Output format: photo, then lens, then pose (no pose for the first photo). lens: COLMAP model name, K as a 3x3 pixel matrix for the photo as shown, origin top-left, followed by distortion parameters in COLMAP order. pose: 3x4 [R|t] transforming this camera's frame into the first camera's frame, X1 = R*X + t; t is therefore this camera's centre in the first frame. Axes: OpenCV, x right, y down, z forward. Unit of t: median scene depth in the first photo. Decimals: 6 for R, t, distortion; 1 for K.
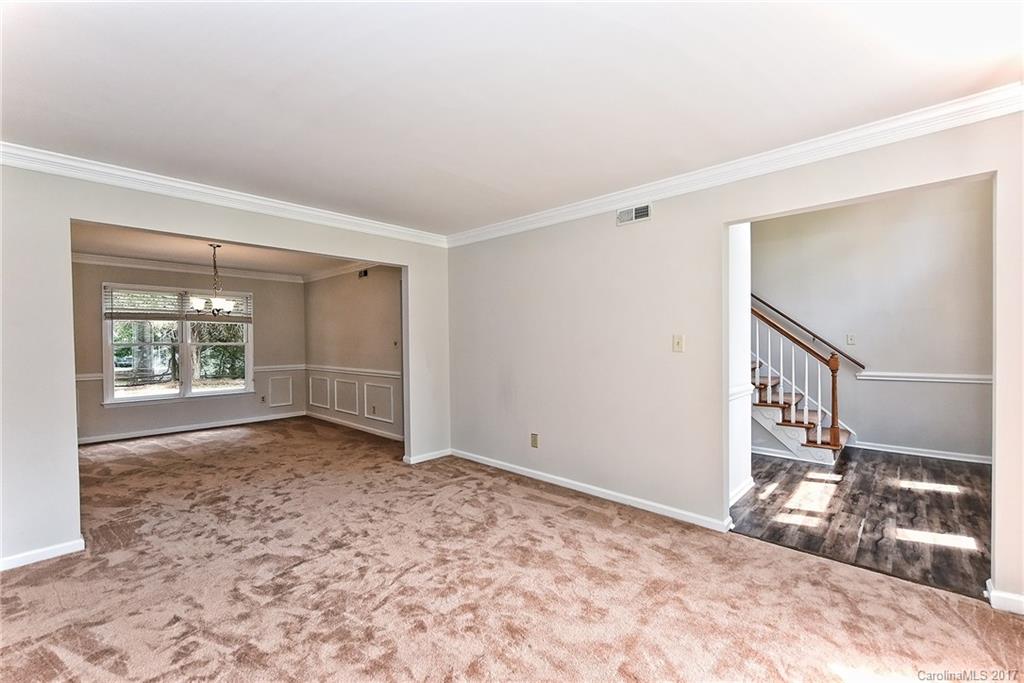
lens RADIAL K [[432.7, 0, 511.9], [0, 432.7, 338.1], [0, 0, 1]] dist [0.008389, -0.001554]
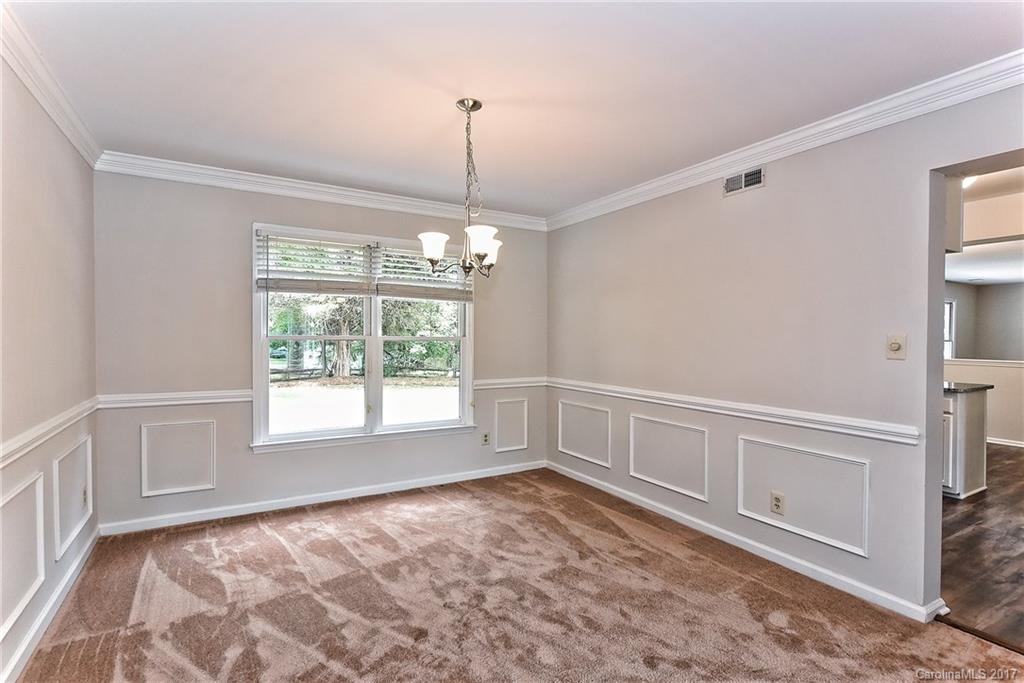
lens RADIAL K [[523.7, 0, 514.8], [0, 523.7, 337.8], [0, 0, 1]] dist [0.020902, 0.000230]
pose [[0.954013, 0.017852, -0.299234, -0.400171], [-0.015236, 0.999823, 0.011075, 0.003756], [0.299379, -0.006007, 0.954115, 0.436945]]
